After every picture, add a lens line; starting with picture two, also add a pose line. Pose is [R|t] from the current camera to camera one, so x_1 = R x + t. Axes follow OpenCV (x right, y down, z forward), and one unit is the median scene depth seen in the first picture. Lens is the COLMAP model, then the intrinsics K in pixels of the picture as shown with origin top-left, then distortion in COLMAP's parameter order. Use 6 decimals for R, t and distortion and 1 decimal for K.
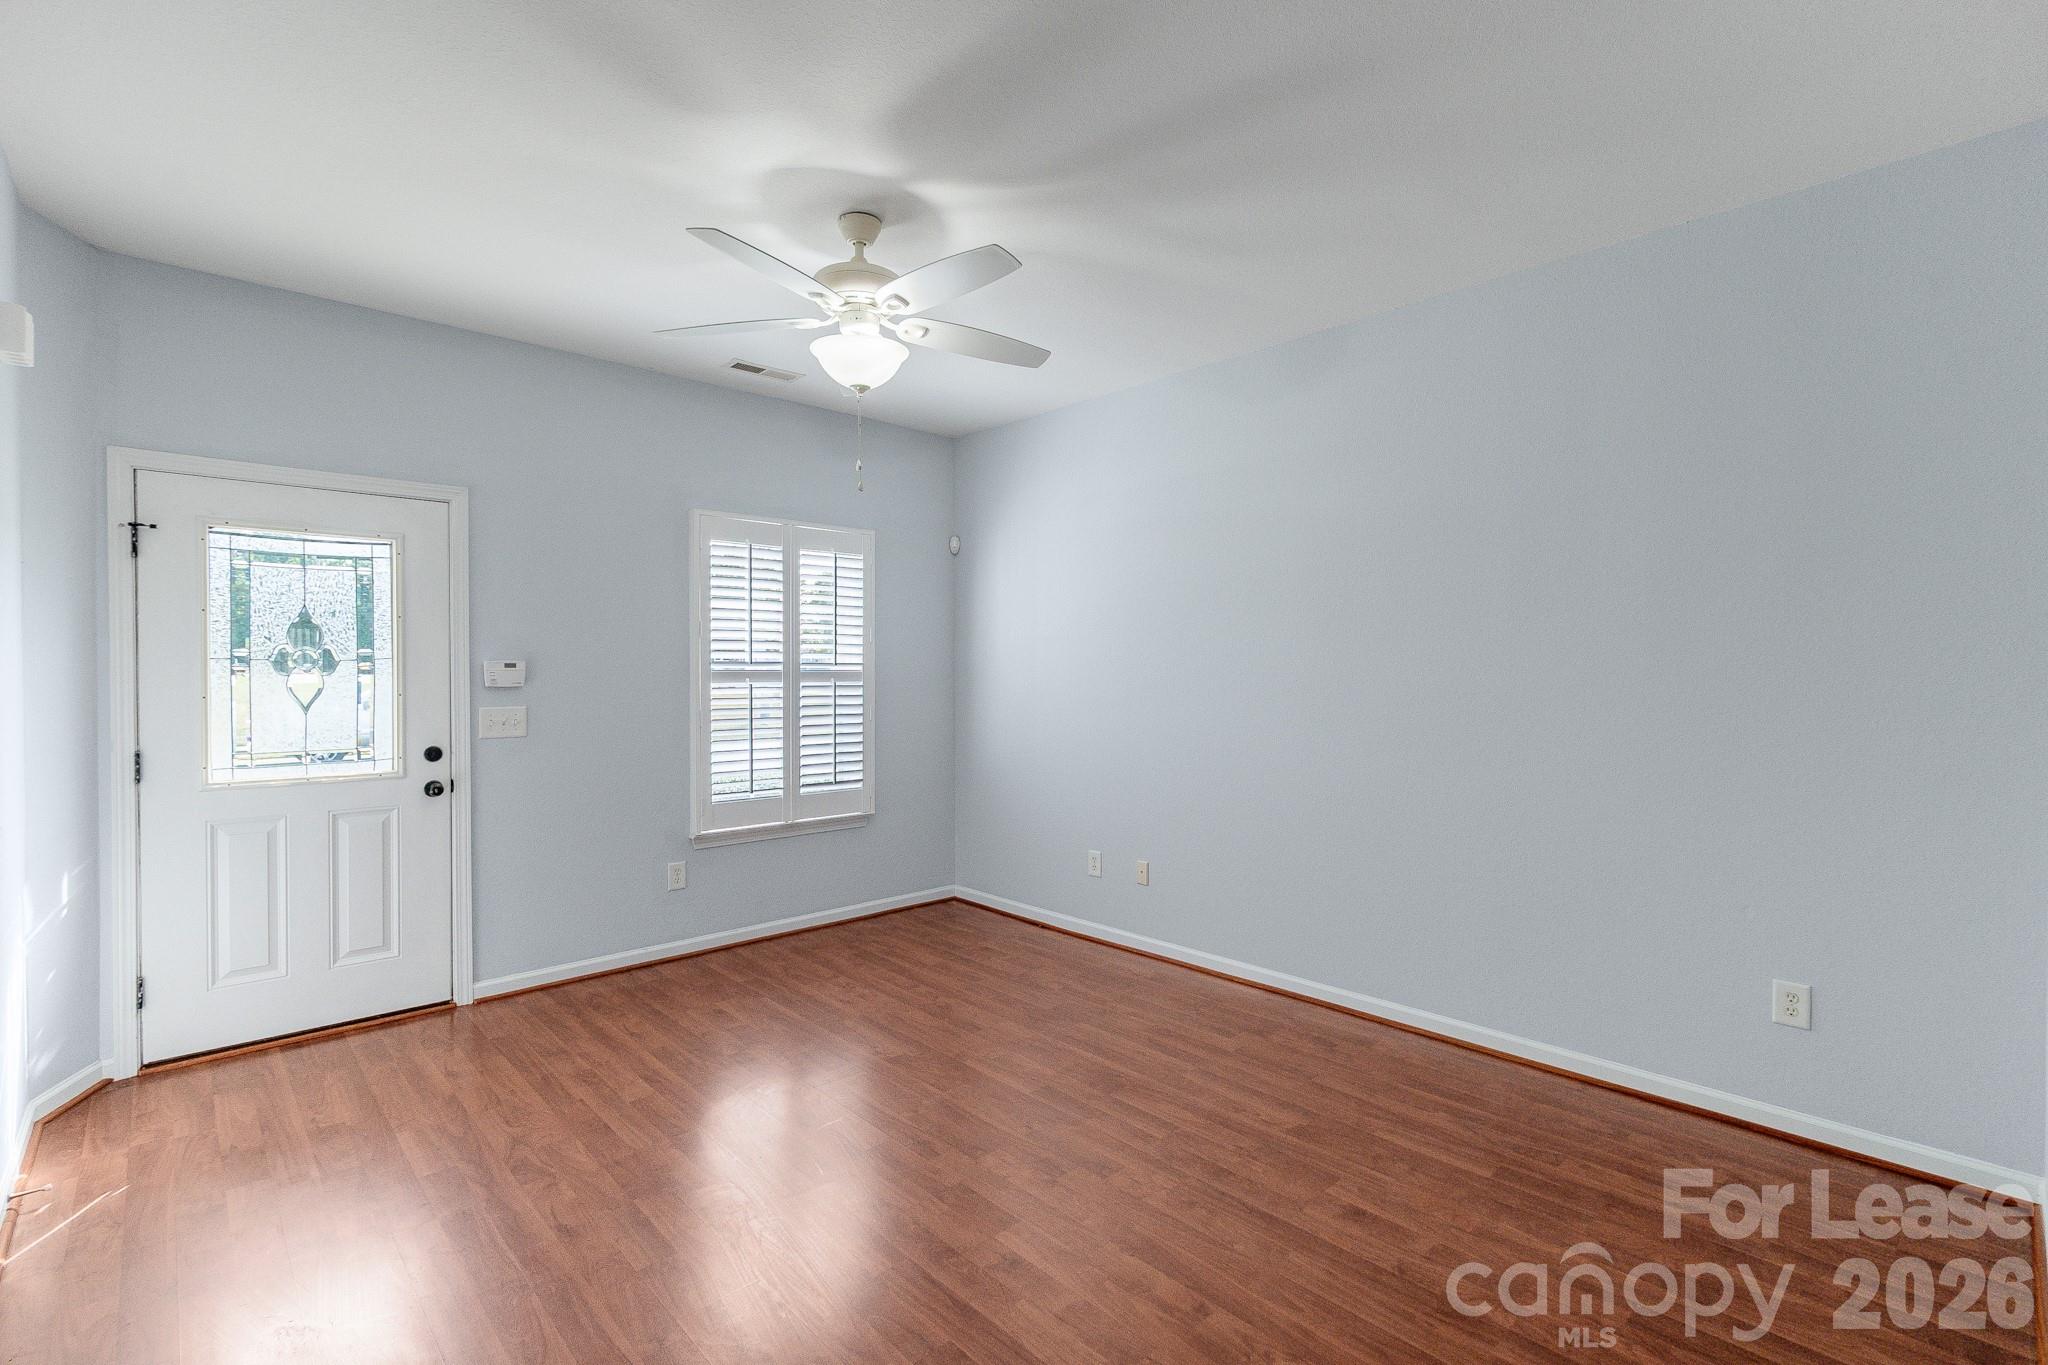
lens RADIAL K [[920.0, 0, 1024.0], [0, 920.0, 682.5], [0, 0, 1]] dist [-0.000701, -0.000077]
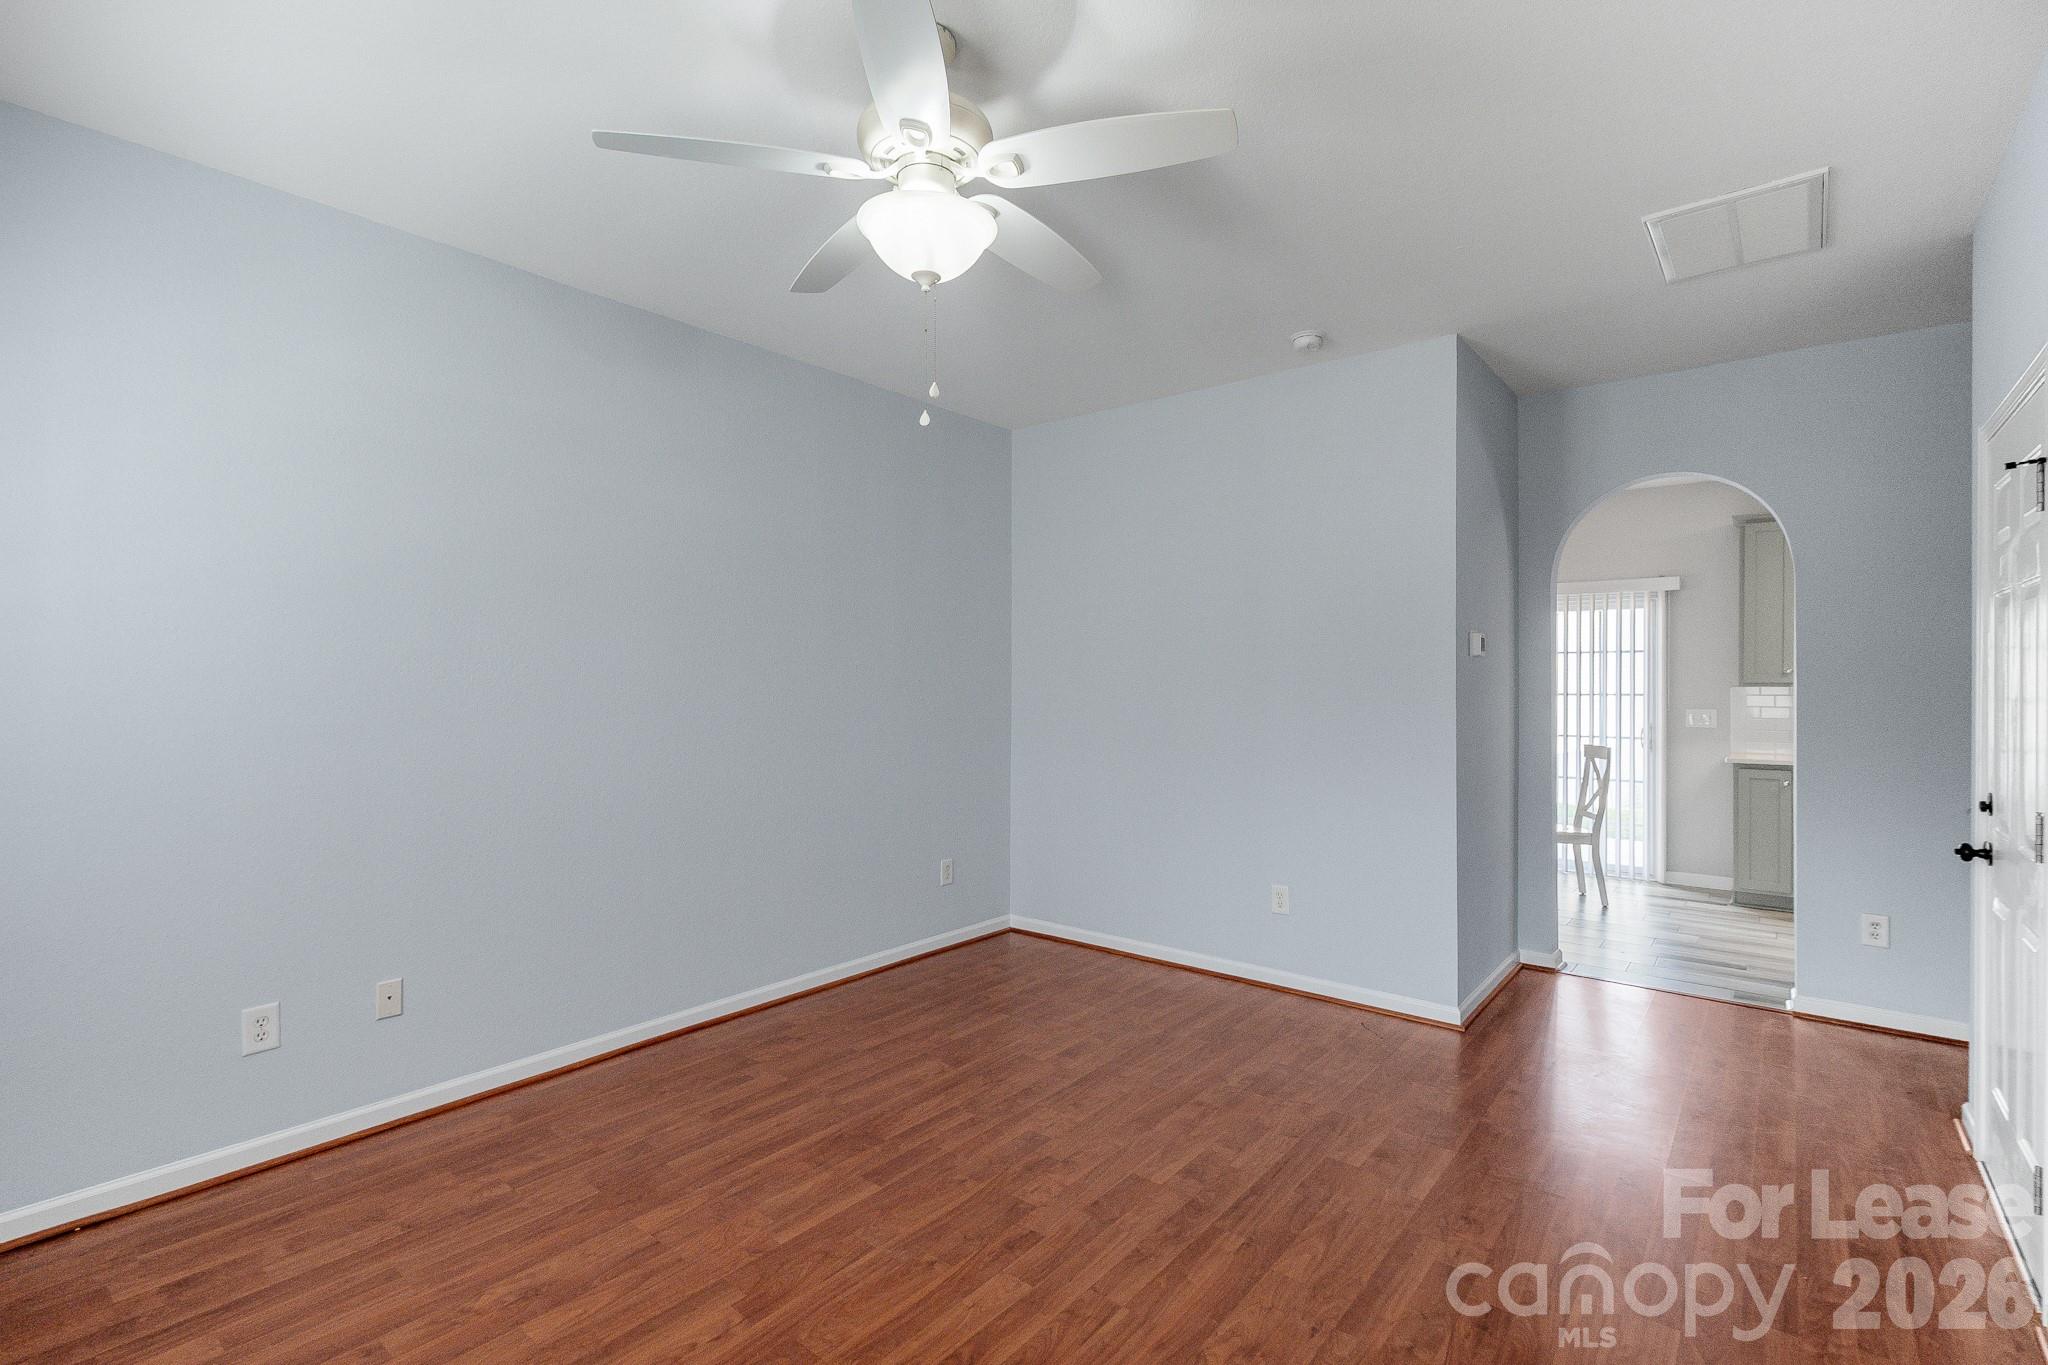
lens RADIAL K [[920.0, 0, 1024.0], [0, 920.0, 682.5], [0, 0, 1]] dist [-0.000701, -0.000077]
pose [[-0.142153, 0.004350, 0.989835, -0.746082], [0.005564, 0.999978, -0.003596, -0.007580], [-0.989829, 0.004996, -0.142174, 0.874601]]
